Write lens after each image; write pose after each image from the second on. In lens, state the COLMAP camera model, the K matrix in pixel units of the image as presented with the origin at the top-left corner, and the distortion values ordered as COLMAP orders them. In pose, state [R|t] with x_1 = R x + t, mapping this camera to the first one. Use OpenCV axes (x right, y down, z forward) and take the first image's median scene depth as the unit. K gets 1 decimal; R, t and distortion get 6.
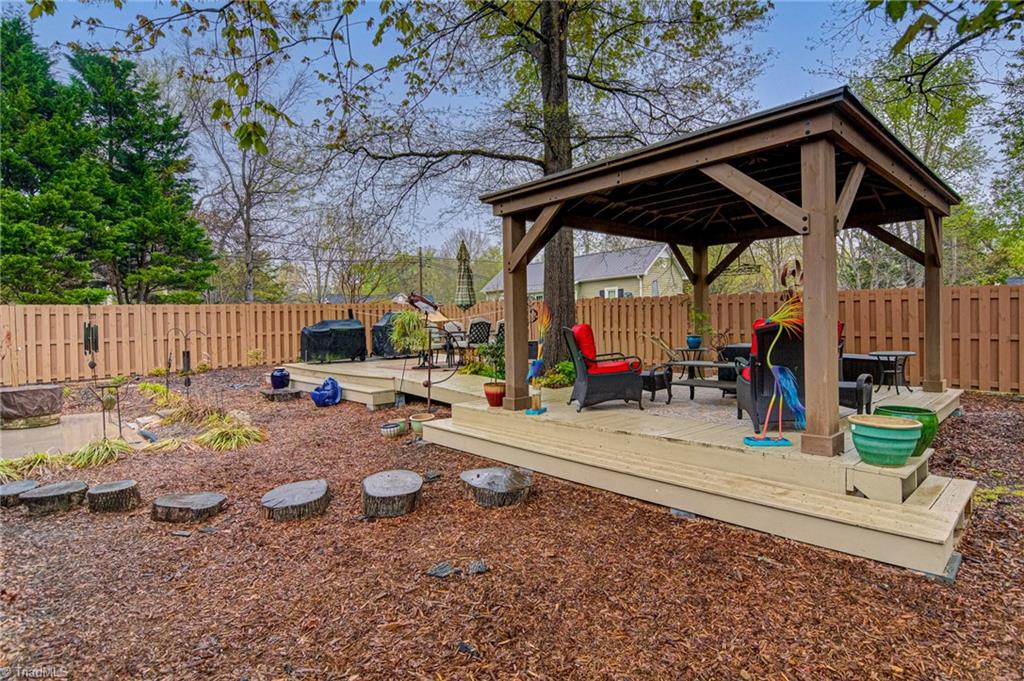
lens RADIAL K [[538.5, 0, 512.0], [0, 538.5, 340.5], [0, 0, 1]] dist [-0.004556, -0.000711]
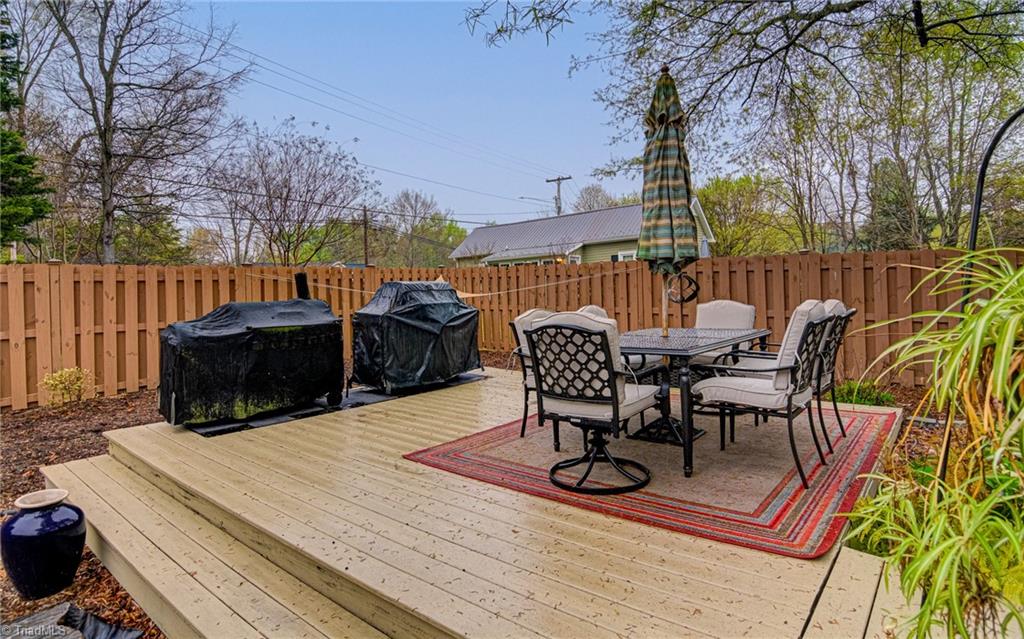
lens RADIAL K [[550.0, 0, 517.9], [0, 550.0, 288.2], [0, 0, 1]] dist [-0.007285, -0.000895]
pose [[0.991993, -0.004157, 0.126228, -0.183343], [0.009473, 0.999092, -0.041544, -0.028268], [-0.125941, 0.042407, 0.991131, 0.548286]]
